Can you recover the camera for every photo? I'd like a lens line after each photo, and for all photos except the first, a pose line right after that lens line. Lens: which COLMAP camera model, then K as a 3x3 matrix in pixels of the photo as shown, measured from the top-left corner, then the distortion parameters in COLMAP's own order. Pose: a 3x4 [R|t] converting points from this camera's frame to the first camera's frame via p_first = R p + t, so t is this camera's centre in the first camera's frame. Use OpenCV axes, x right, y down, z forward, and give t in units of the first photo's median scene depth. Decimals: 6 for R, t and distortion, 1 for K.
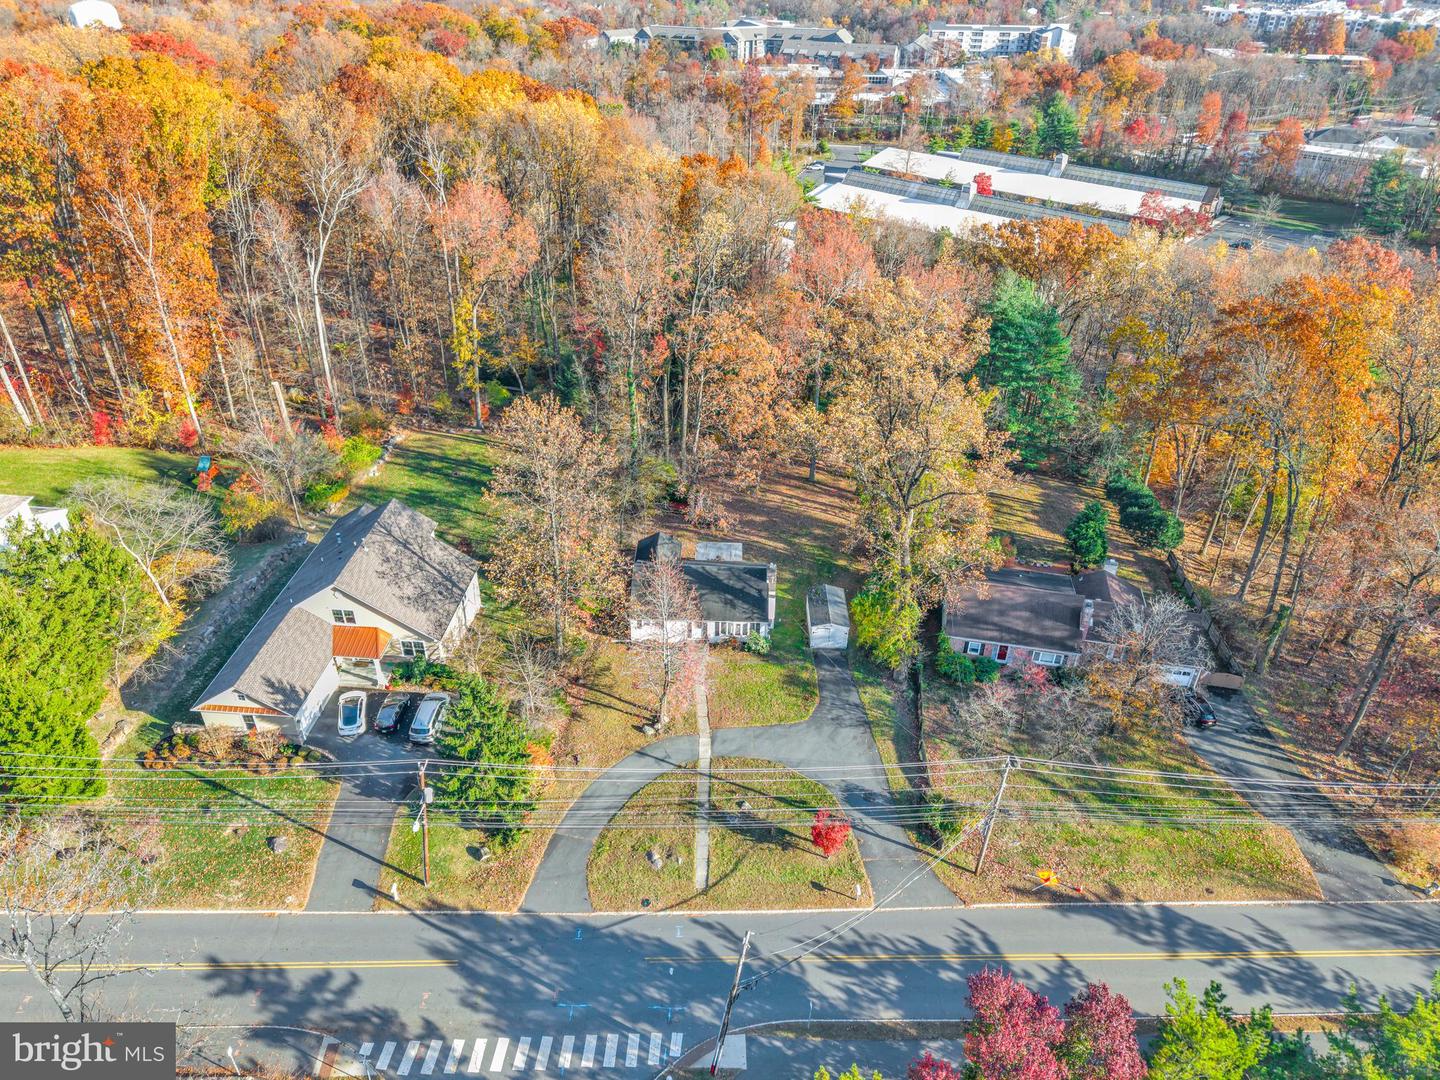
lens RADIAL K [[989.0, 0, 726.1], [0, 989.0, 536.4], [0, 0, 1]] dist [0.000918, -0.000484]
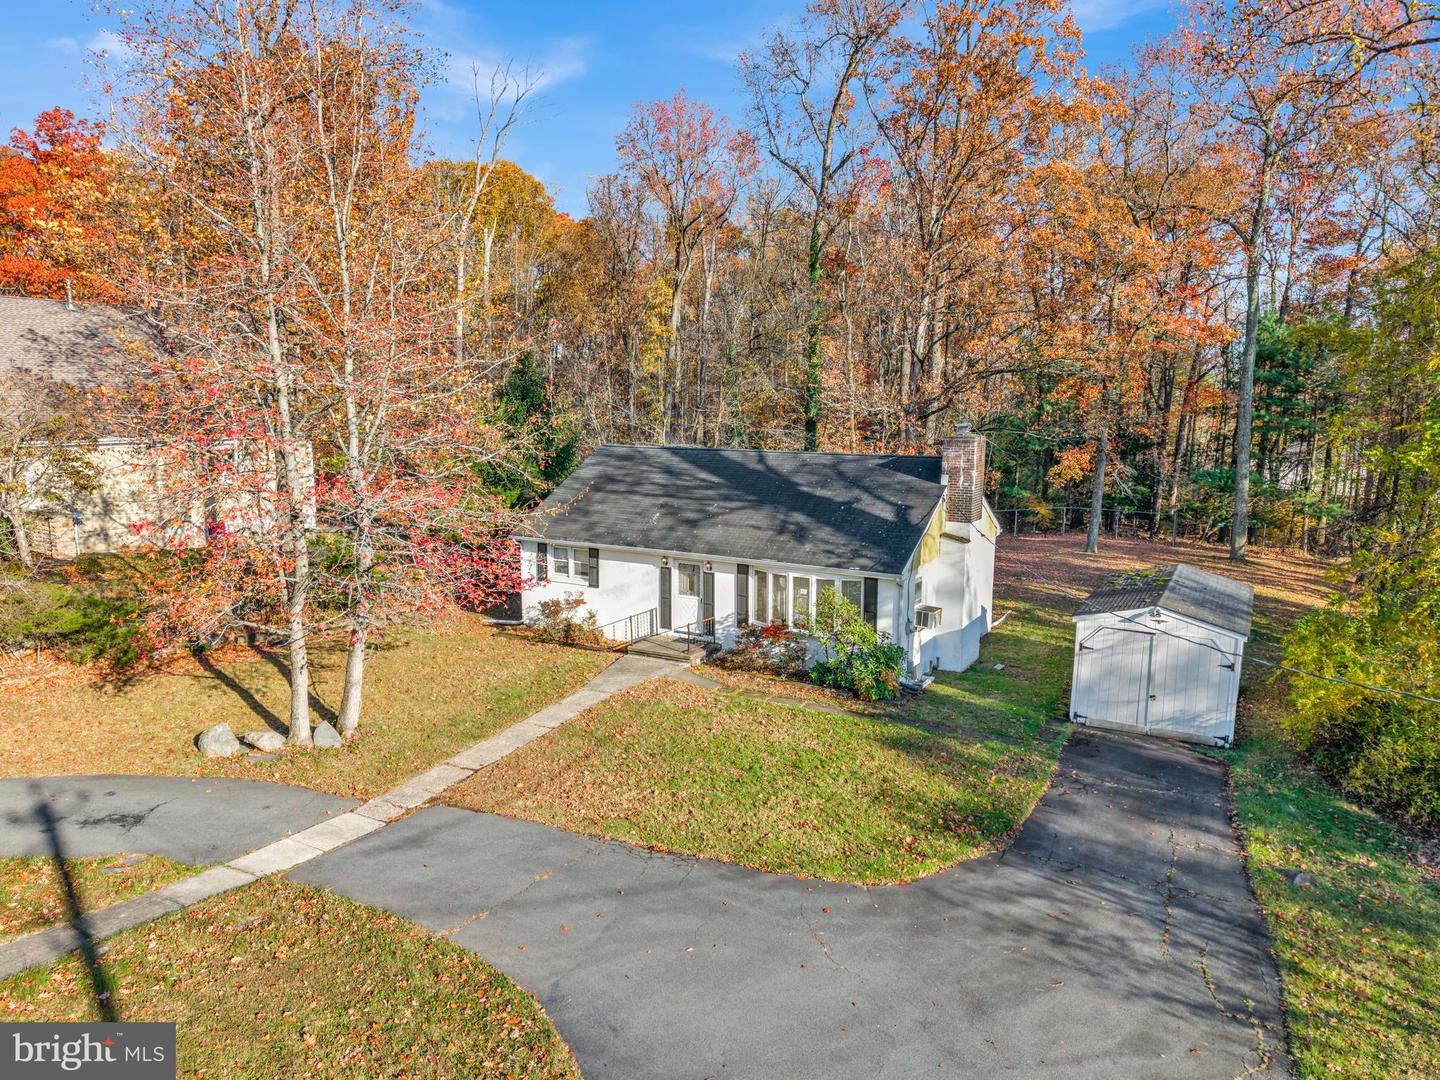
lens RADIAL K [[989.0, 0, 726.1], [0, 989.0, 536.4], [0, 0, 1]] dist [0.000918, -0.000484]
pose [[0.866593, 0.038290, -0.497544, 0.134449], [-0.251710, 0.894458, -0.369578, 0.187492], [0.430881, 0.445510, 0.784769, 0.753545]]
